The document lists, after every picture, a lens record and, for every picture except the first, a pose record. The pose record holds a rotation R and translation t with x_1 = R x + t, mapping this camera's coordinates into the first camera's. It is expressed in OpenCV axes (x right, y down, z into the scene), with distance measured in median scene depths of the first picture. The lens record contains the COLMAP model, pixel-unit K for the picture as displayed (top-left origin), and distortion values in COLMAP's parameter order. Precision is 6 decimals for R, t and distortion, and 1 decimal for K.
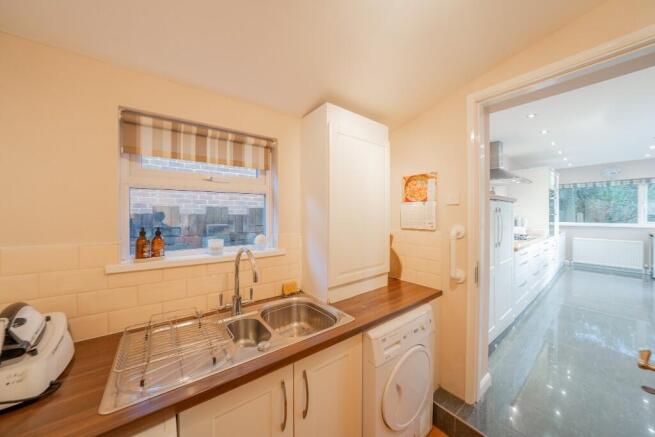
lens RADIAL K [[225.0, 0, 332.5], [0, 225.0, 217.1], [0, 0, 1]] dist [-0.011269, 0.002942]
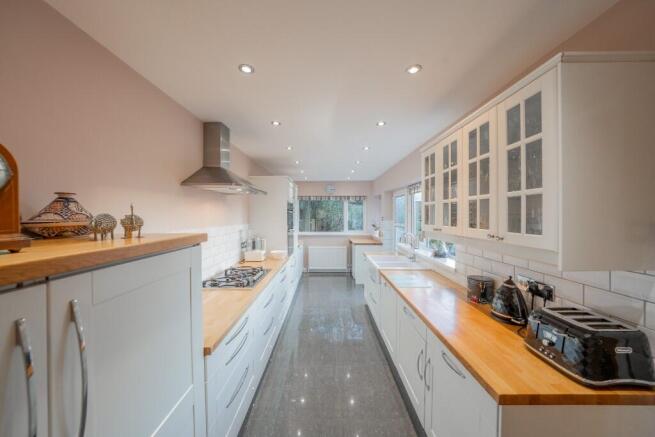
lens RADIAL K [[225.0, 0, 327.5], [0, 225.0, 216.2], [0, 0, 1]] dist [-0.011269, 0.002942]
pose [[0.621599, -0.004026, 0.783325, 0.331816], [0.007097, 0.999975, -0.000492, -0.060092], [-0.783303, 0.005865, 0.621612, 0.292365]]
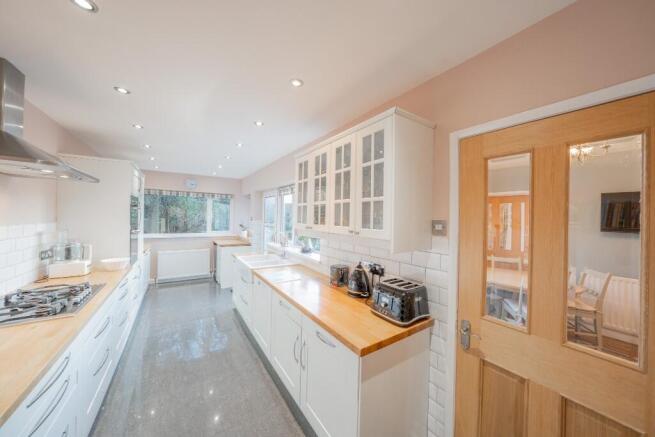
lens RADIAL K [[225.0, 0, 322.7], [0, 225.0, 215.0], [0, 0, 1]] dist [-0.011269, 0.002942]
pose [[0.102642, 0.010635, 0.994661, 0.315231], [-0.010848, 0.999895, -0.009572, -0.057163], [-0.994659, -0.009807, 0.102747, 0.311050]]
